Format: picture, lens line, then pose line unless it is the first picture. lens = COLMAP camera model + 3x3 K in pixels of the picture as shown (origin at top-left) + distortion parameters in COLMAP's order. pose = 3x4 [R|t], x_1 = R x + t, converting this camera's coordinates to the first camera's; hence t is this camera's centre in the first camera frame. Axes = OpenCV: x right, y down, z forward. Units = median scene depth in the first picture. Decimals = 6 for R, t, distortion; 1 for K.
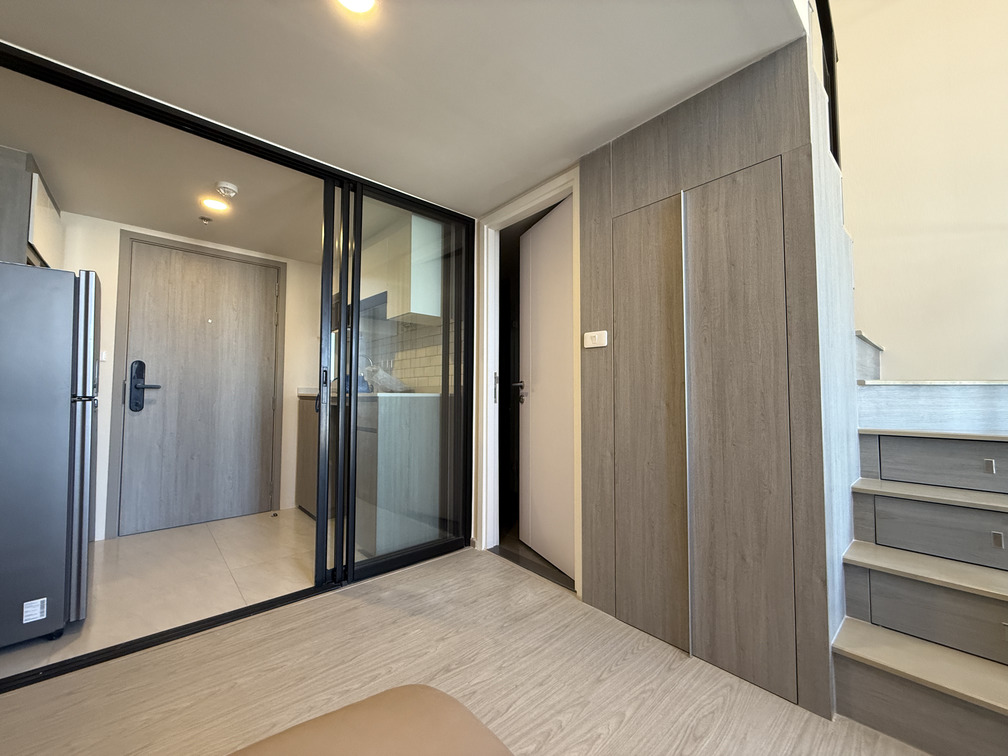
lens RADIAL K [[401.5, 0, 508.5], [0, 401.5, 378.3], [0, 0, 1]] dist [0.000229, 0.000259]
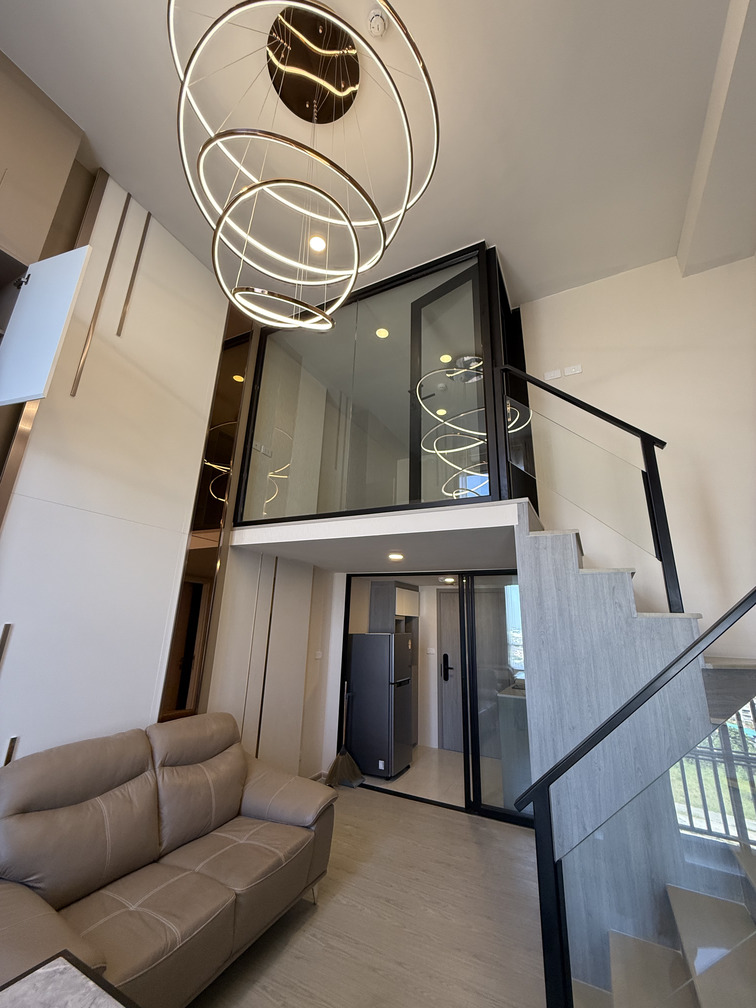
lens RADIAL K [[401.5, 0, 378.2], [0, 401.5, 500.1], [0, 0, 1]] dist [0.000229, 0.000259]
pose [[0.356559, -0.256793, -0.898289, 1.283495], [0.018952, 0.963275, -0.267848, -0.330205], [0.934081, 0.078479, 0.348331, -0.123094]]
